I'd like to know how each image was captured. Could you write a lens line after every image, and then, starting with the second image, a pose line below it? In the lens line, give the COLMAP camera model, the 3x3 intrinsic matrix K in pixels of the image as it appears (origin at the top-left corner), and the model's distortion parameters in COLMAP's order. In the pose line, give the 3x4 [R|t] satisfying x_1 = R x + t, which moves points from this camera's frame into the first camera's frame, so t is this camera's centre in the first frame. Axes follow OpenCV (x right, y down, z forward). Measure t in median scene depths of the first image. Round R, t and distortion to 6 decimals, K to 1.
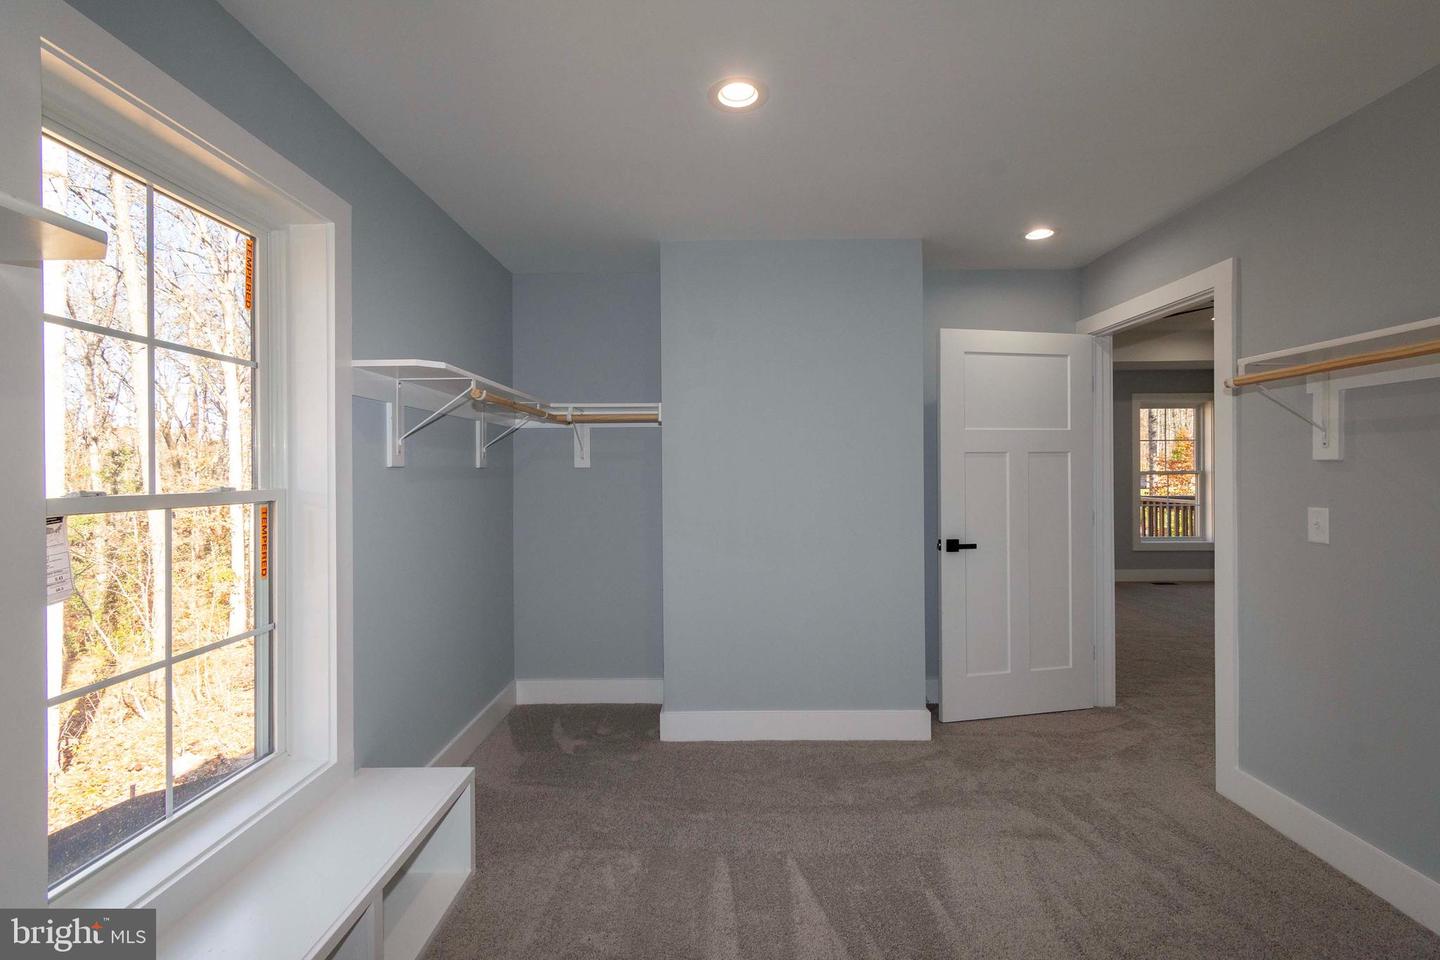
lens RADIAL K [[636.9, 0, 722.6], [0, 636.9, 473.6], [0, 0, 1]] dist [-0.000772, 0.000131]
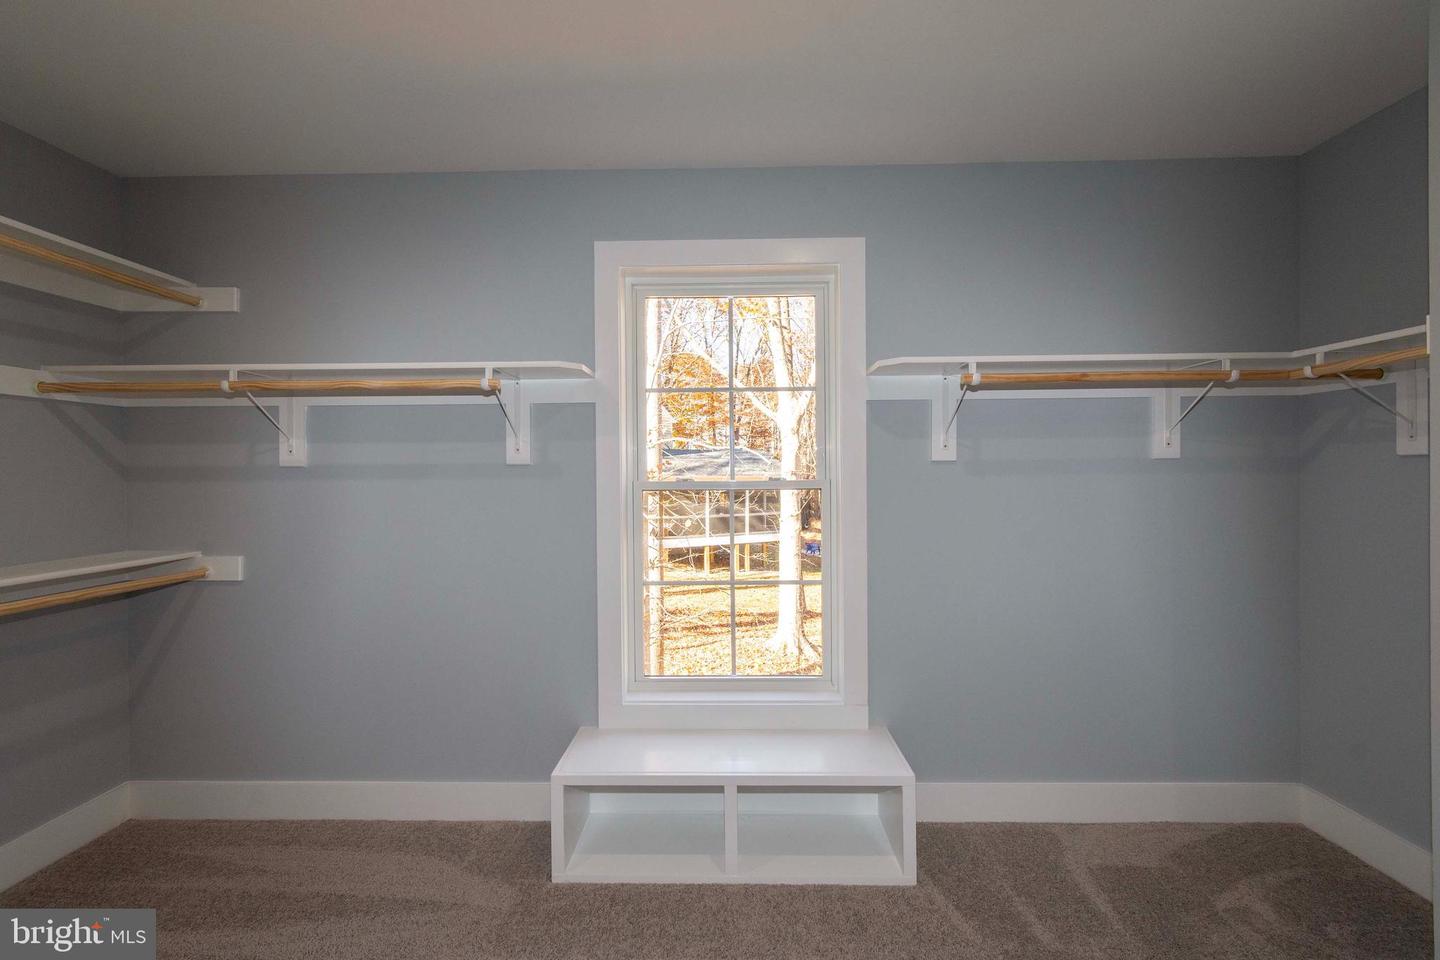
lens RADIAL K [[636.9, 0, 718.6], [0, 636.9, 476.0], [0, 0, 1]] dist [-0.000772, 0.000131]
pose [[-0.010833, 0.014231, -0.999840, 0.424405], [0.005860, 0.999882, 0.014168, -0.000966], [0.999924, -0.005706, -0.010915, 0.552617]]
